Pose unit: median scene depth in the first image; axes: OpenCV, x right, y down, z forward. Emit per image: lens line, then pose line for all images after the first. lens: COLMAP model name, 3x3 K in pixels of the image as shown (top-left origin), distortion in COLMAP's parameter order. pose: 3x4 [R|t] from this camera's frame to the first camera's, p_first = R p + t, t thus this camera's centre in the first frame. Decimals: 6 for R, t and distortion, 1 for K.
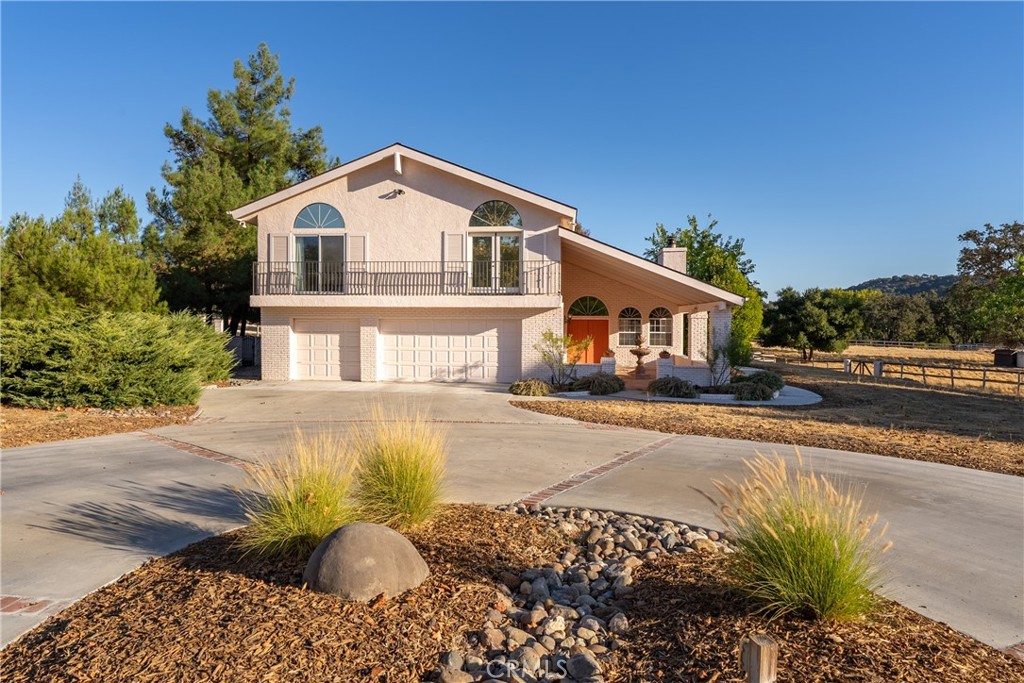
lens RADIAL K [[638.7, 0, 517.8], [0, 638.7, 337.6], [0, 0, 1]] dist [0.006019, 0.001740]
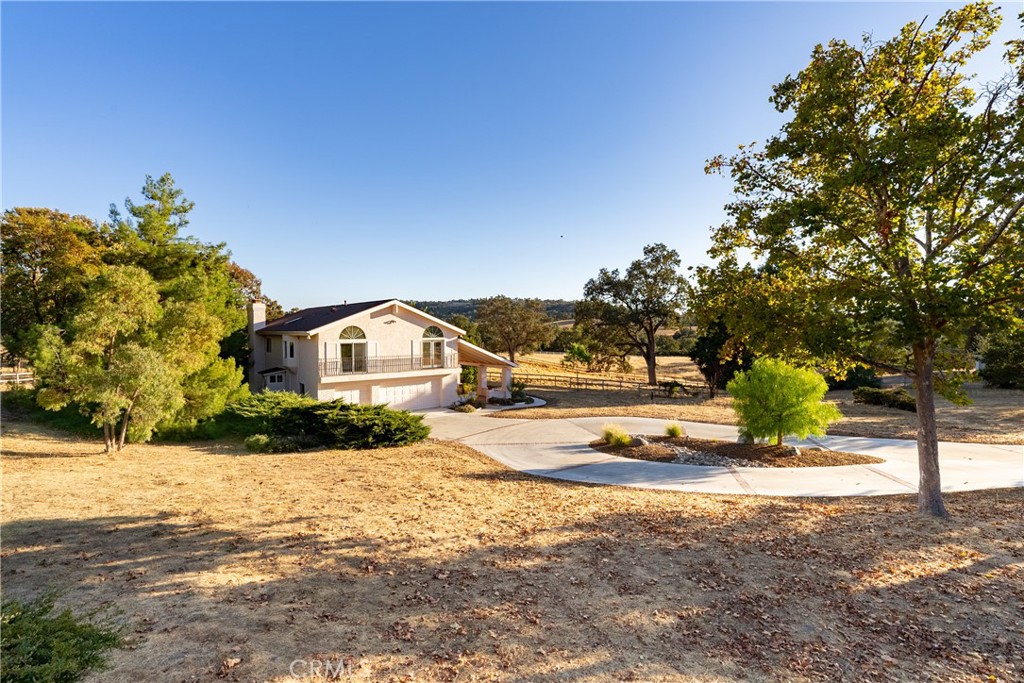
lens RADIAL K [[472.0, 0, 509.4], [0, 472.0, 339.0], [0, 0, 1]] dist [0.002177, 0.000401]
pose [[0.716351, -0.022773, 0.697369, -0.956384], [0.023815, 0.999683, 0.008182, -0.170086], [-0.697334, 0.010747, 0.716666, -0.348019]]
